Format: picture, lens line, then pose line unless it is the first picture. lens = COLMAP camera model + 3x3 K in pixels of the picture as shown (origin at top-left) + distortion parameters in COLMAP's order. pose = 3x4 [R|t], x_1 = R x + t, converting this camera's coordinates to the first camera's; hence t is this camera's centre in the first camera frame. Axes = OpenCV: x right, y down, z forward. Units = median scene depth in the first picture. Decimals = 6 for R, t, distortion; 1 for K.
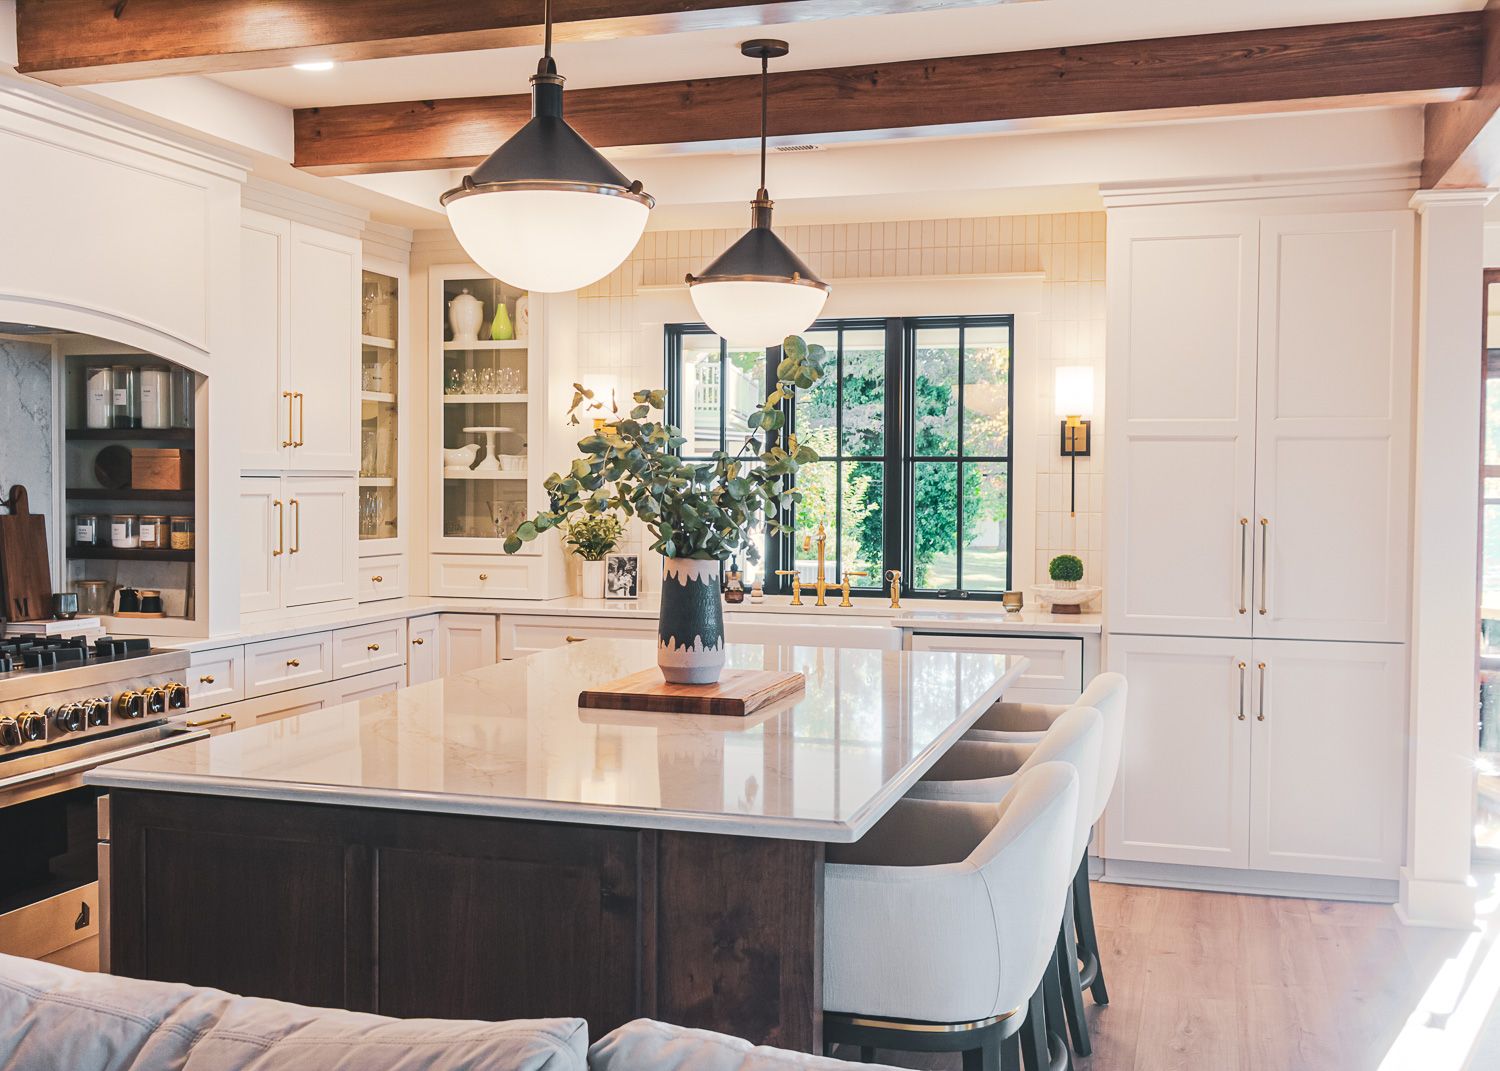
lens RADIAL K [[1564.4, 0, 747.3], [0, 1564.4, 530.8], [0, 0, 1]] dist [-0.006855, 0.000000]
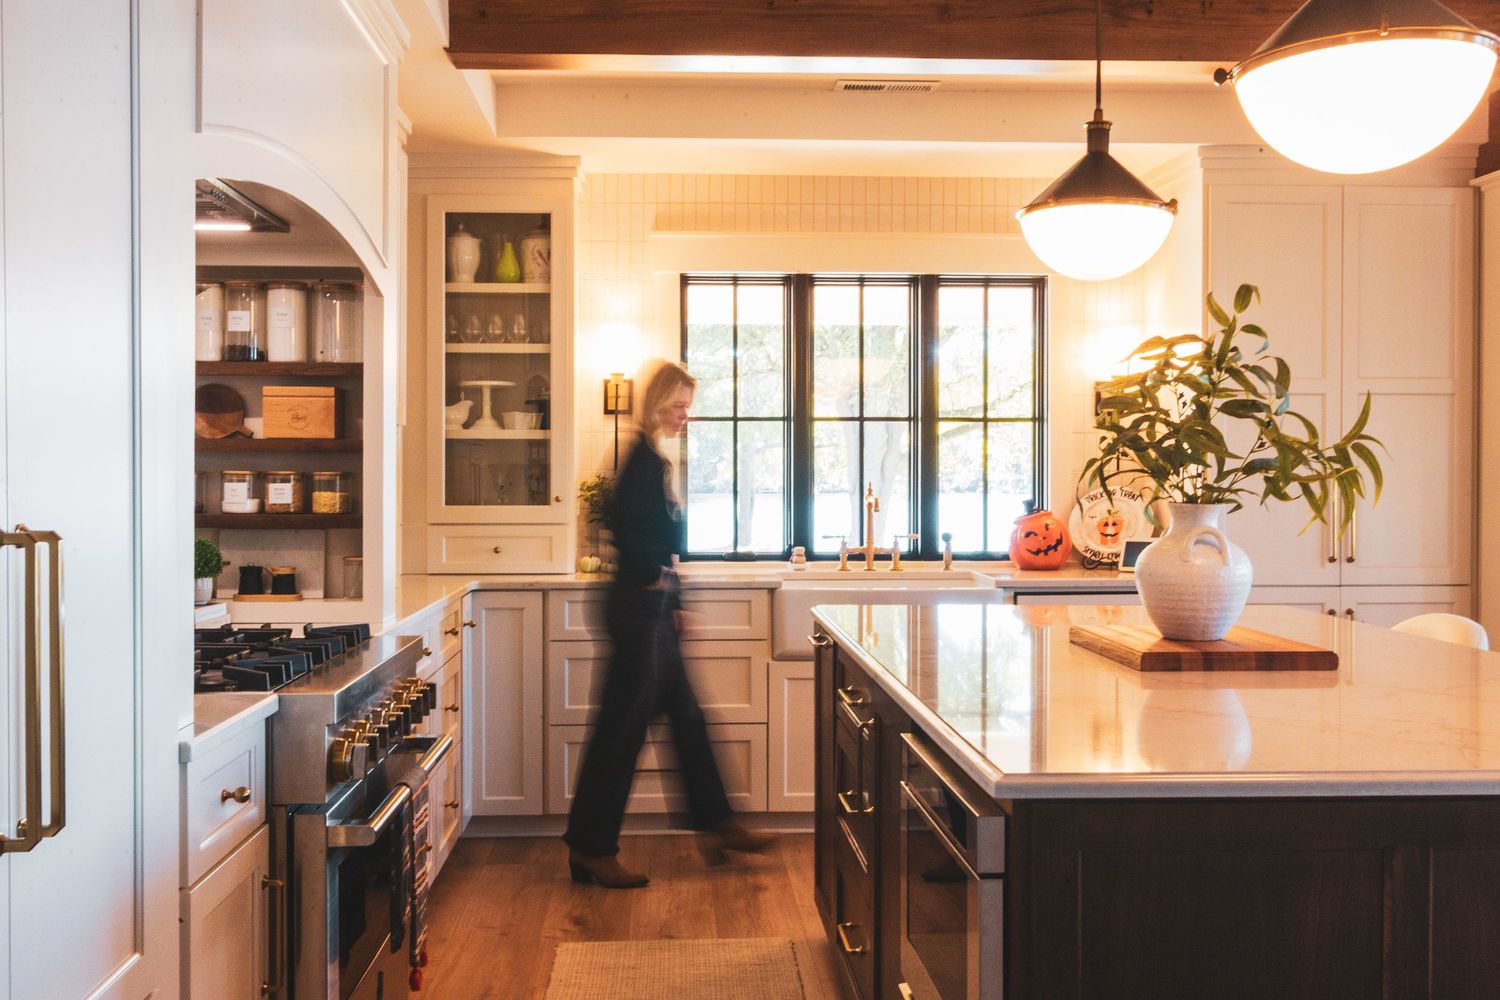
lens RADIAL K [[1492.4, 0, 751.1], [0, 1492.4, 501.8], [0, 0, 1]] dist [-0.003344, 0.000000]
pose [[0.938384, -0.011854, 0.345390, -0.417277], [0.016280, 0.999818, -0.009918, 0.016822], [-0.345210, 0.014930, 0.938407, 0.203817]]
